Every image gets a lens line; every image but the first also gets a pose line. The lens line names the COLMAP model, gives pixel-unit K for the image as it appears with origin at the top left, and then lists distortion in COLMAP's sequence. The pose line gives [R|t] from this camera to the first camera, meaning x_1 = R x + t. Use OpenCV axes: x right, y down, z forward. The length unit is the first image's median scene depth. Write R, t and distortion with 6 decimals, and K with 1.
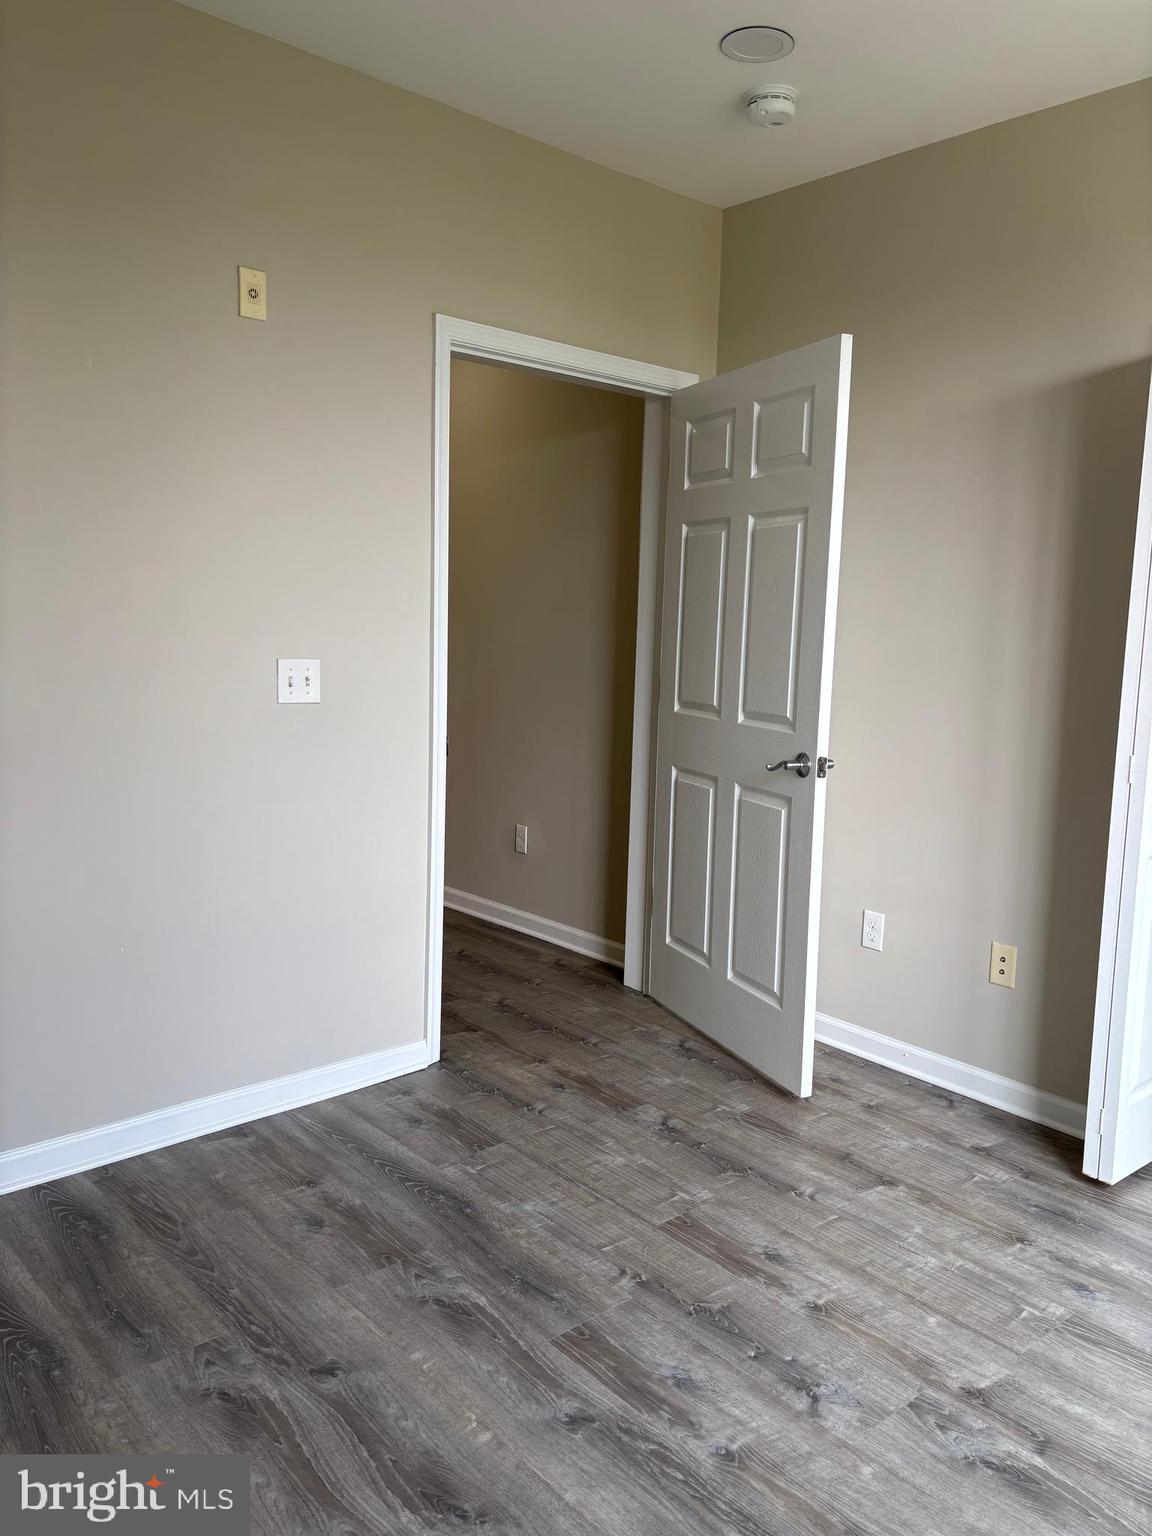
lens RADIAL K [[1162.1, 0, 575.6], [0, 1162.1, 771.1], [0, 0, 1]] dist [0.046564, -0.040077]
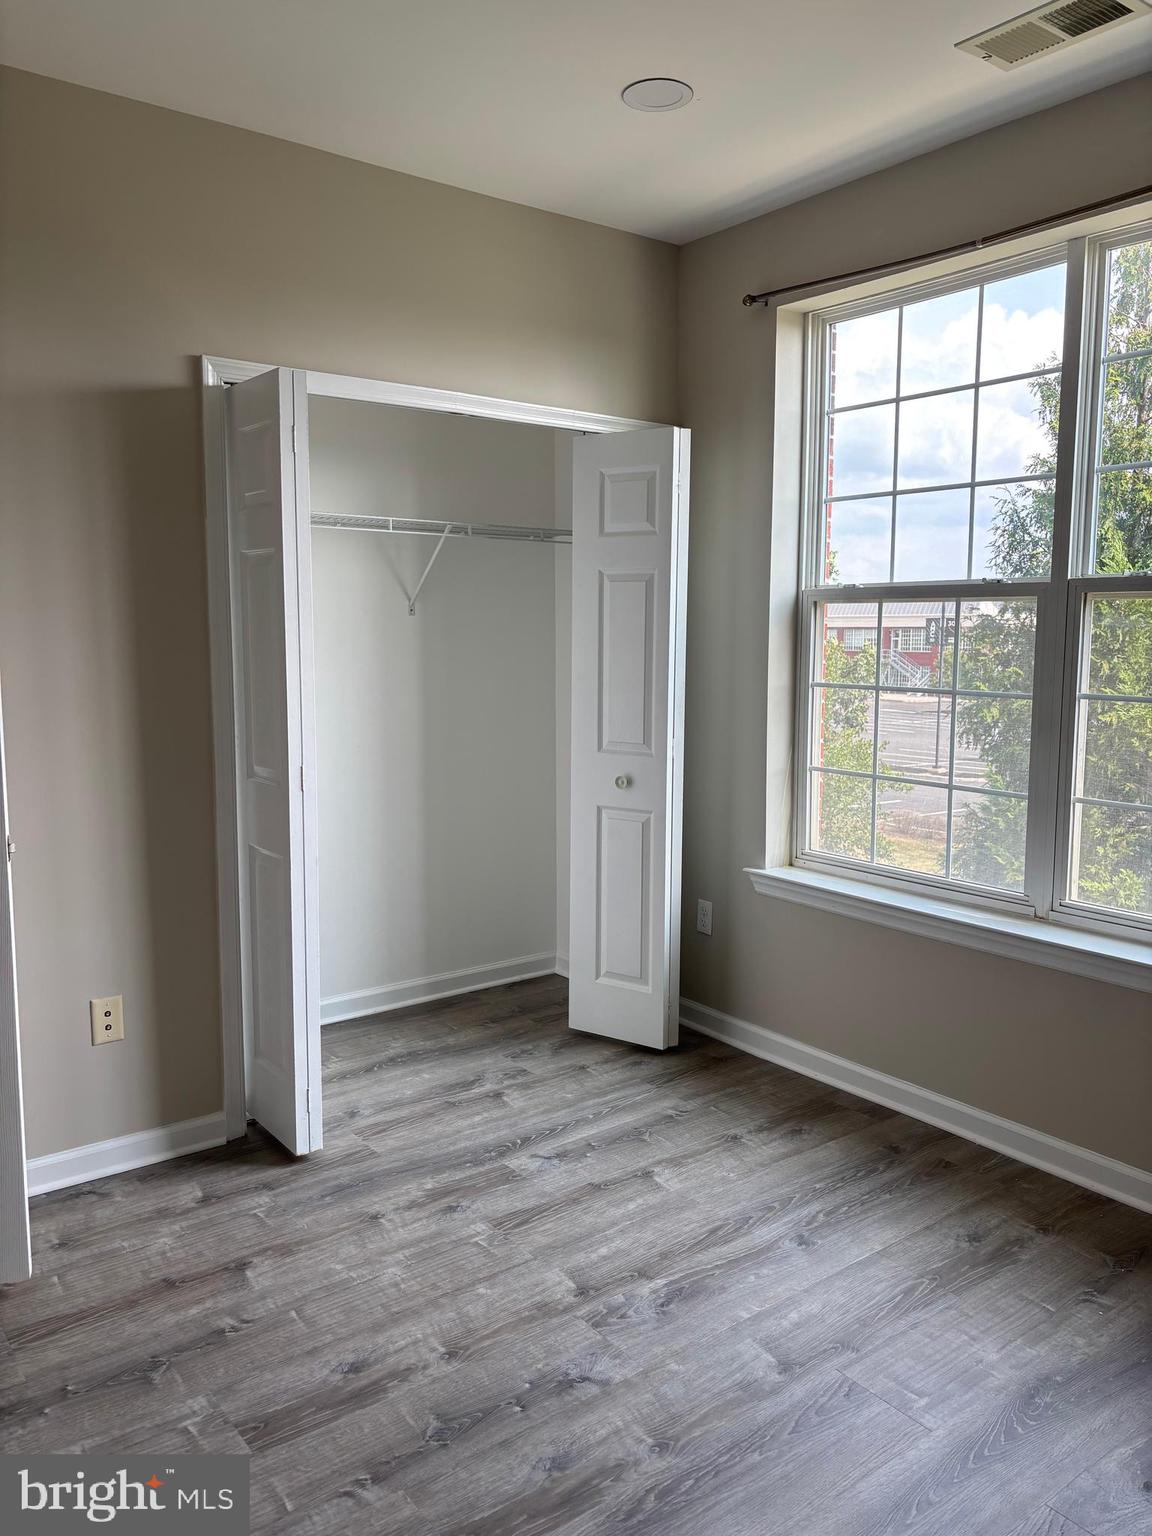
lens RADIAL K [[1162.1, 0, 606.2], [0, 1162.1, 764.7], [0, 0, 1]] dist [0.046564, -0.040077]
pose [[0.055056, -0.146601, 0.987662, -0.654131], [0.132510, 0.981486, 0.138298, -0.140352], [-0.989651, 0.123261, 0.073463, 0.699400]]
